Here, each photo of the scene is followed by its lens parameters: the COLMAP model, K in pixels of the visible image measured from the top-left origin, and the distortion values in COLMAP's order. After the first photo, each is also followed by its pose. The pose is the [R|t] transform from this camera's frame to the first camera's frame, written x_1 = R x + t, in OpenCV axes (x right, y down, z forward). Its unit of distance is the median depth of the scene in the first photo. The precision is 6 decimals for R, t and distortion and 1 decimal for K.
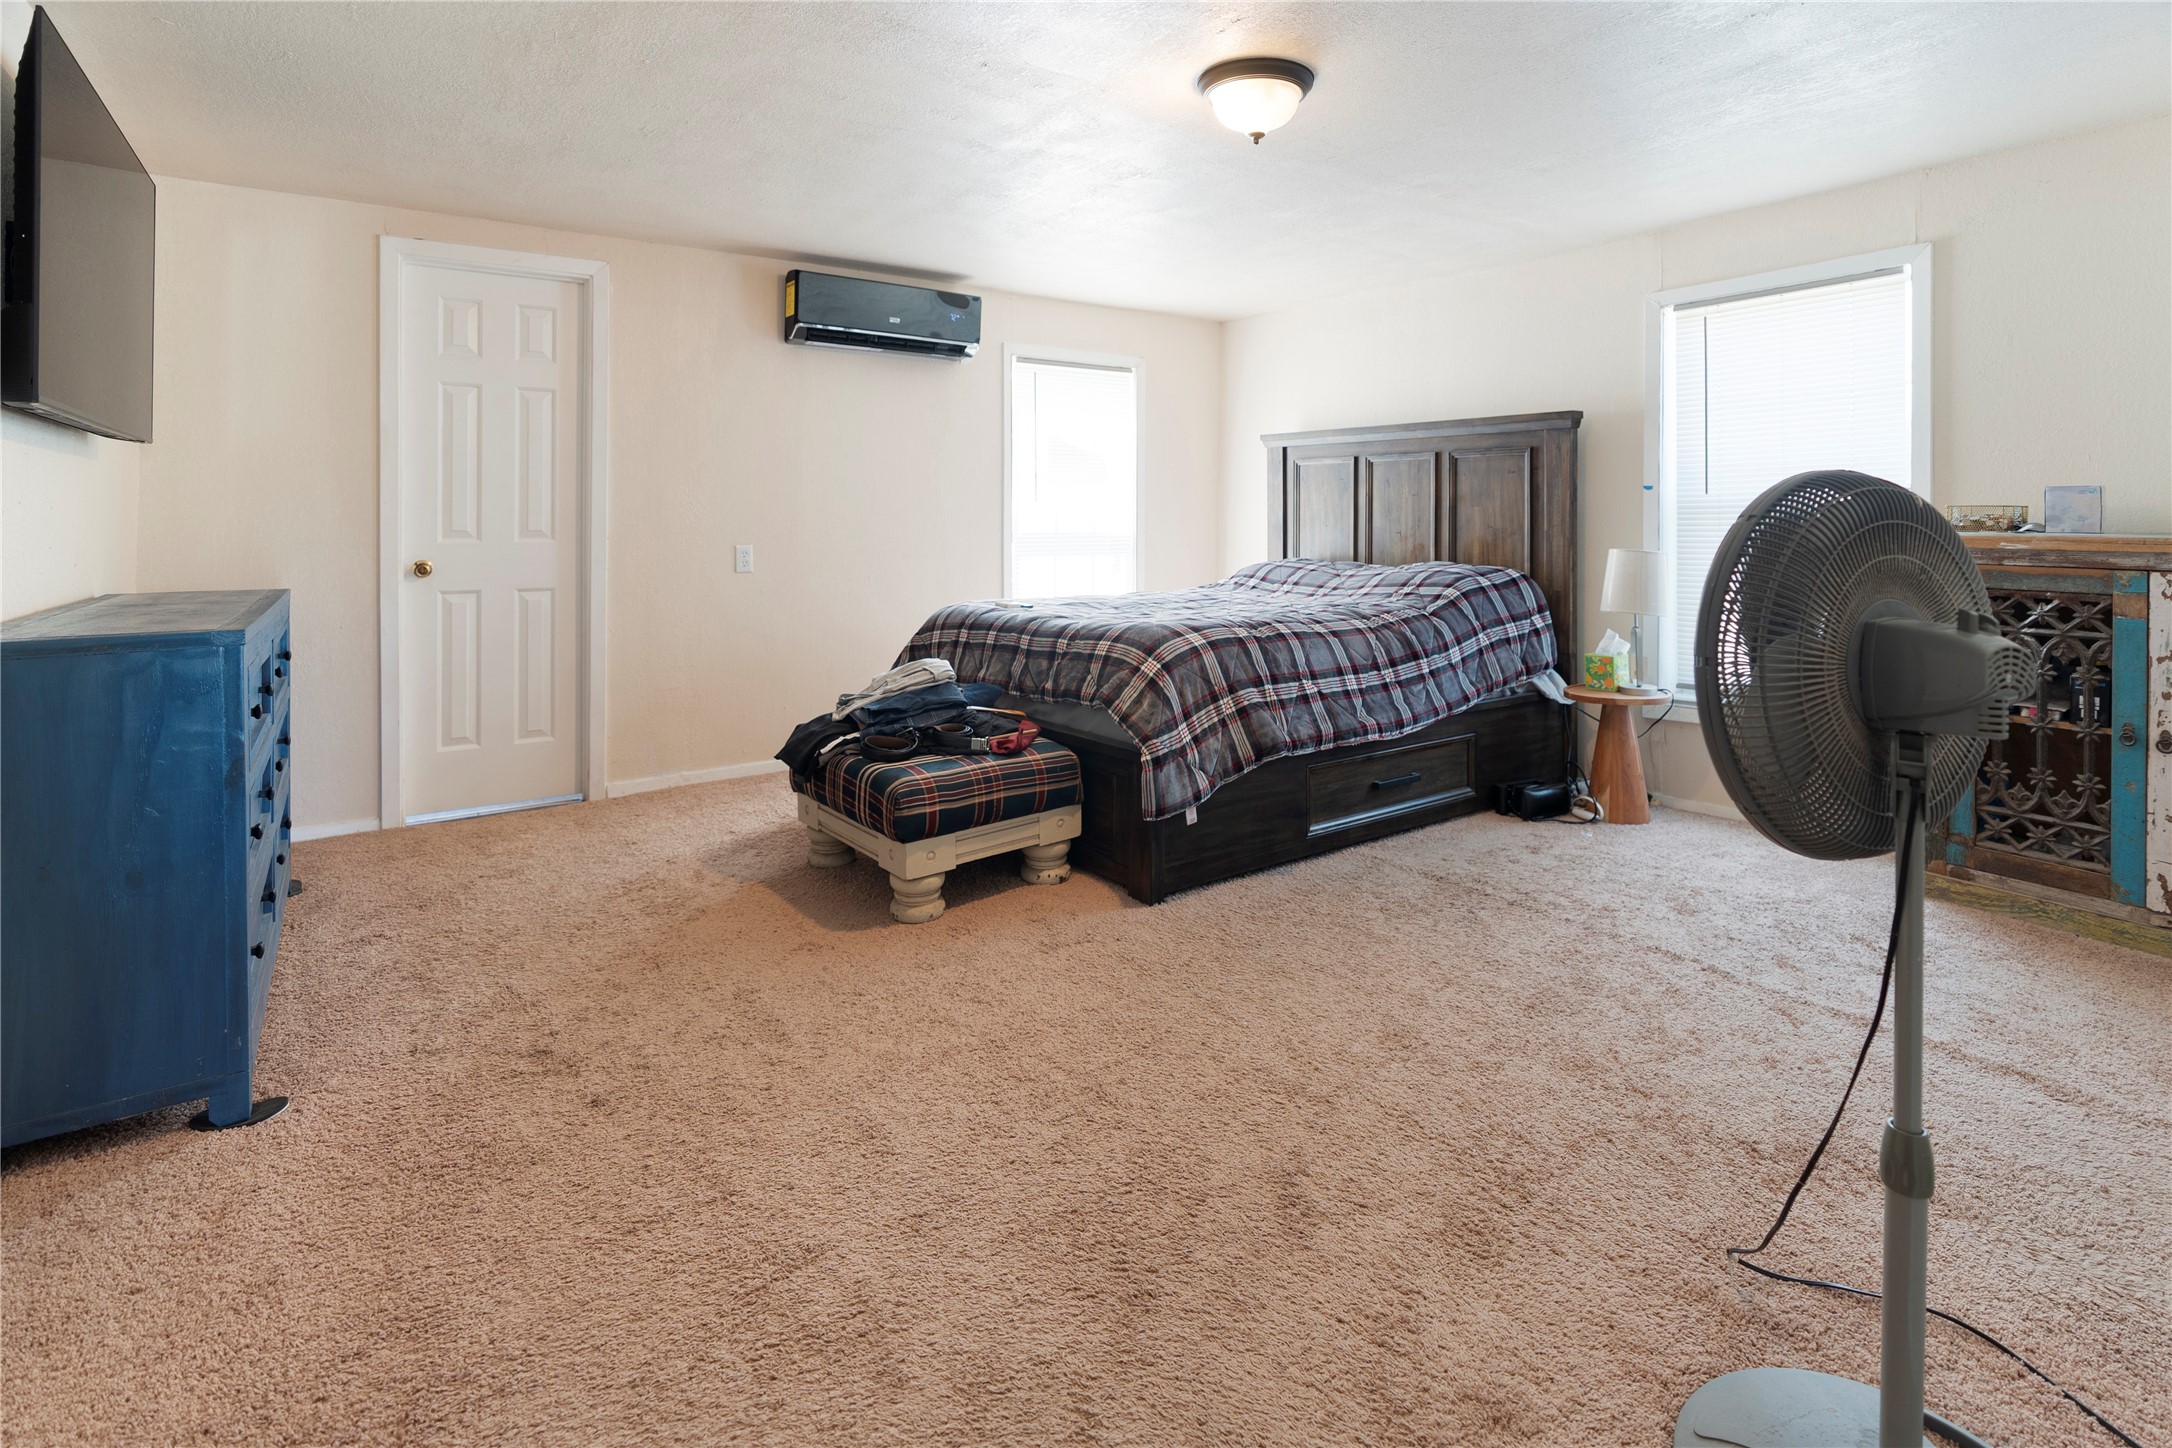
lens RADIAL K [[1008.4, 0, 1084.6], [0, 1008.4, 497.3], [0, 0, 1]] dist [-0.001352, -0.000118]
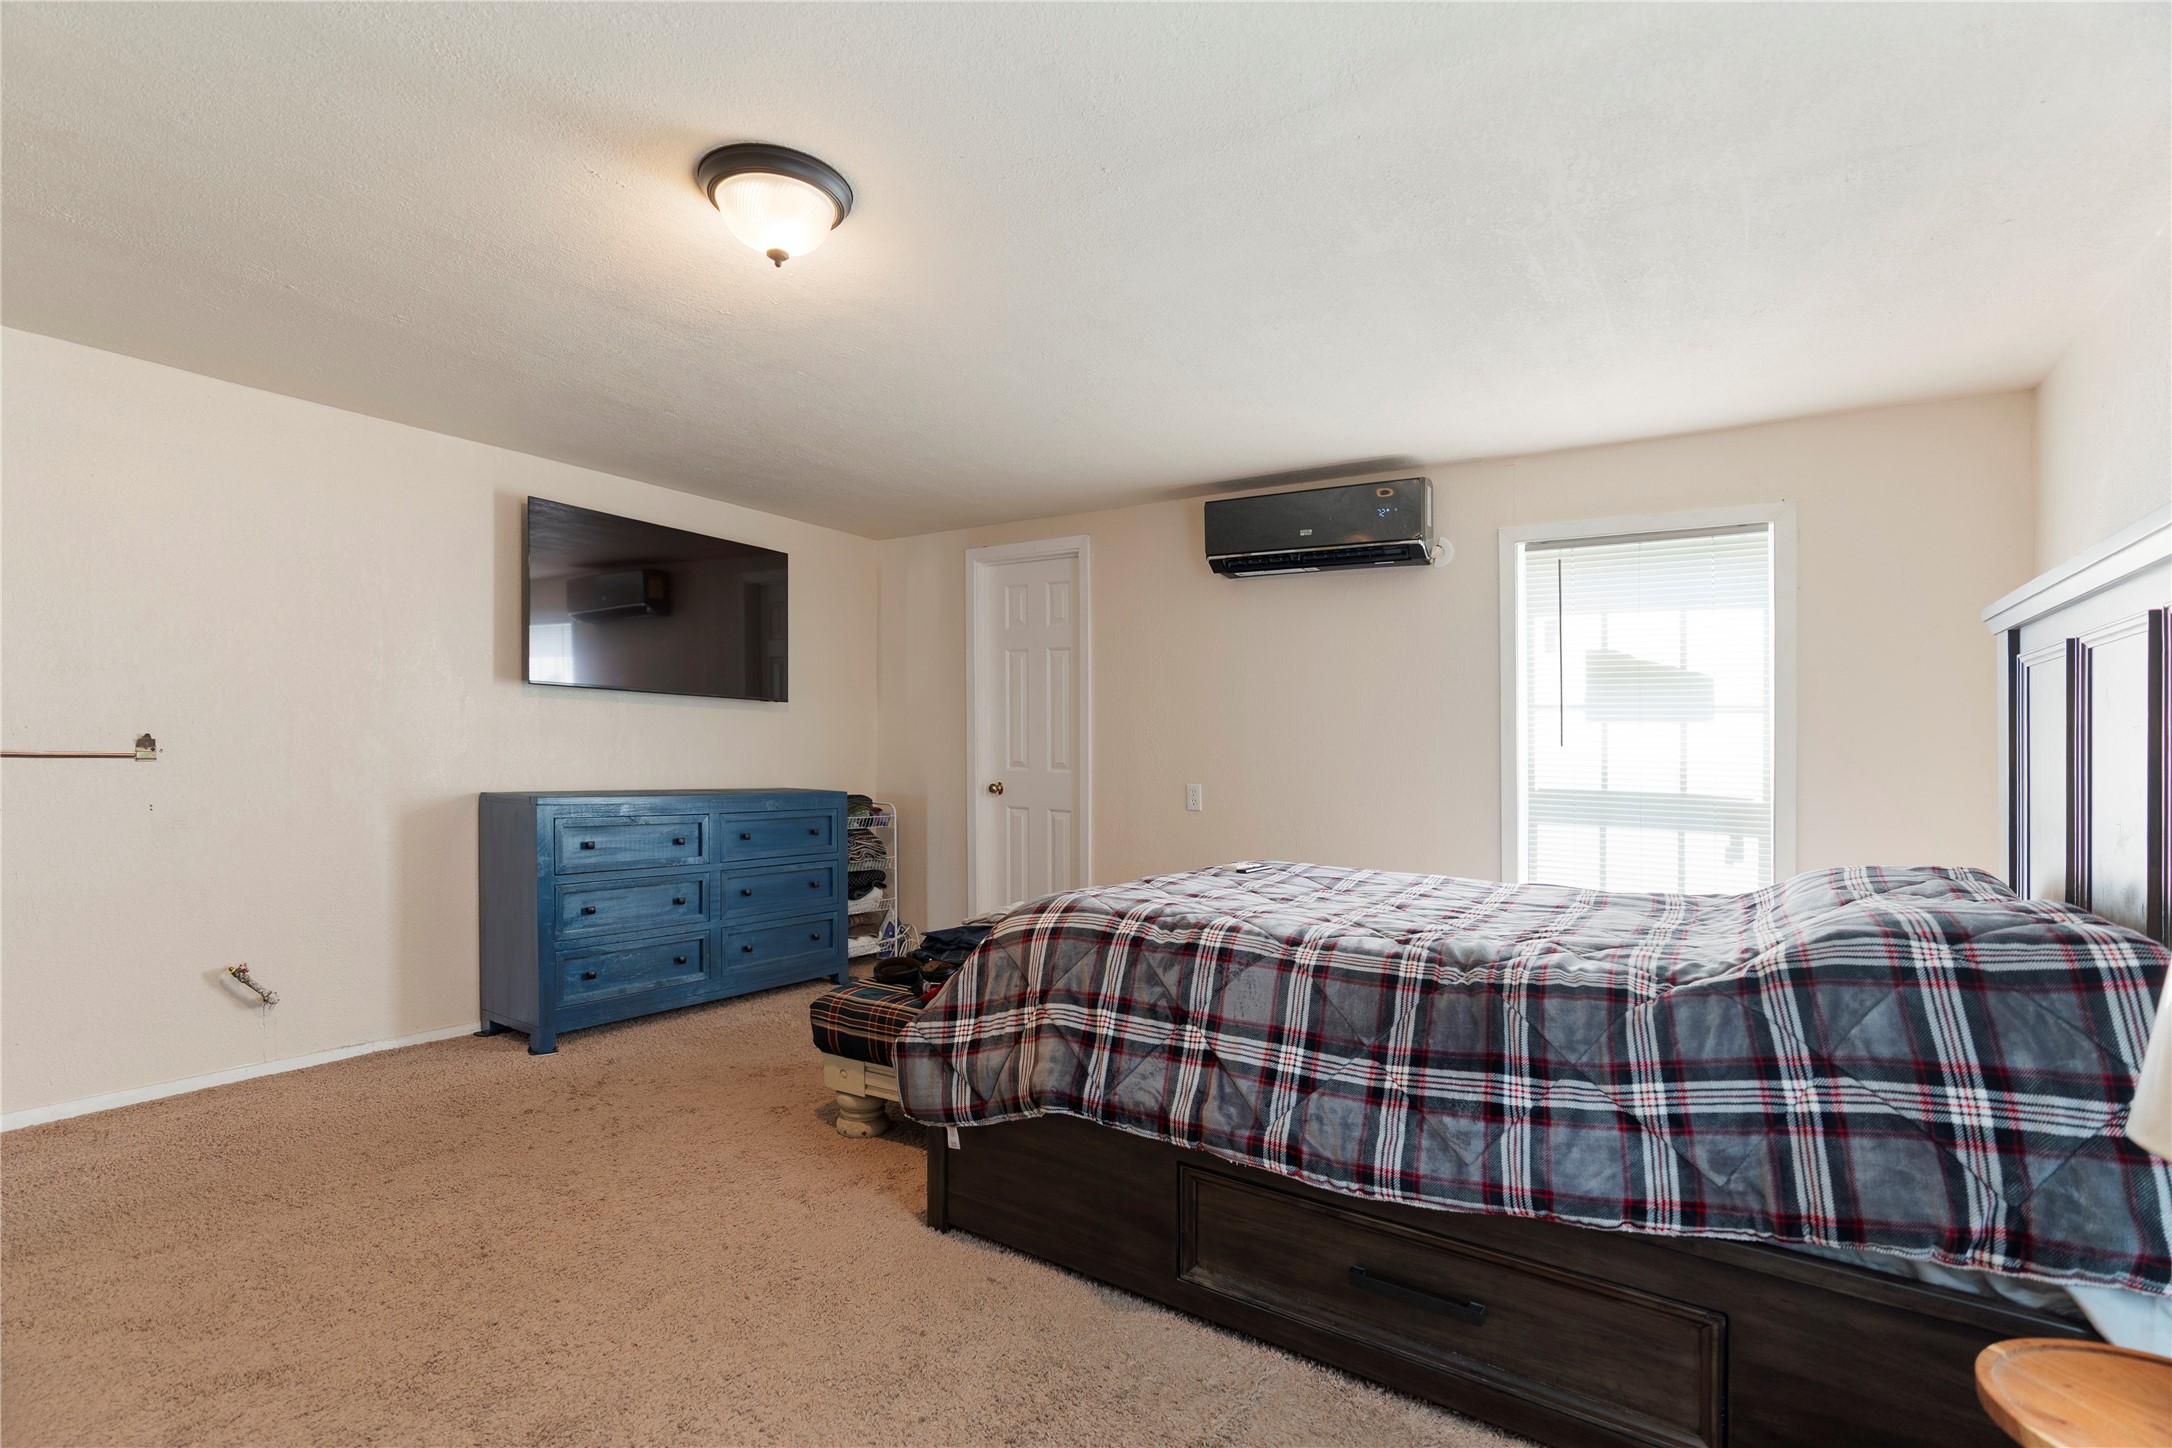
lens RADIAL K [[1030.6, 0, 1086.6], [0, 1030.6, 728.6], [0, 0, 1]] dist [-0.000416, -0.000151]
pose [[0.372592, -0.006305, -0.927974, 0.685130], [-0.005397, 0.999945, -0.008961, 0.001619], [0.927979, 0.008347, 0.372538, 0.607774]]
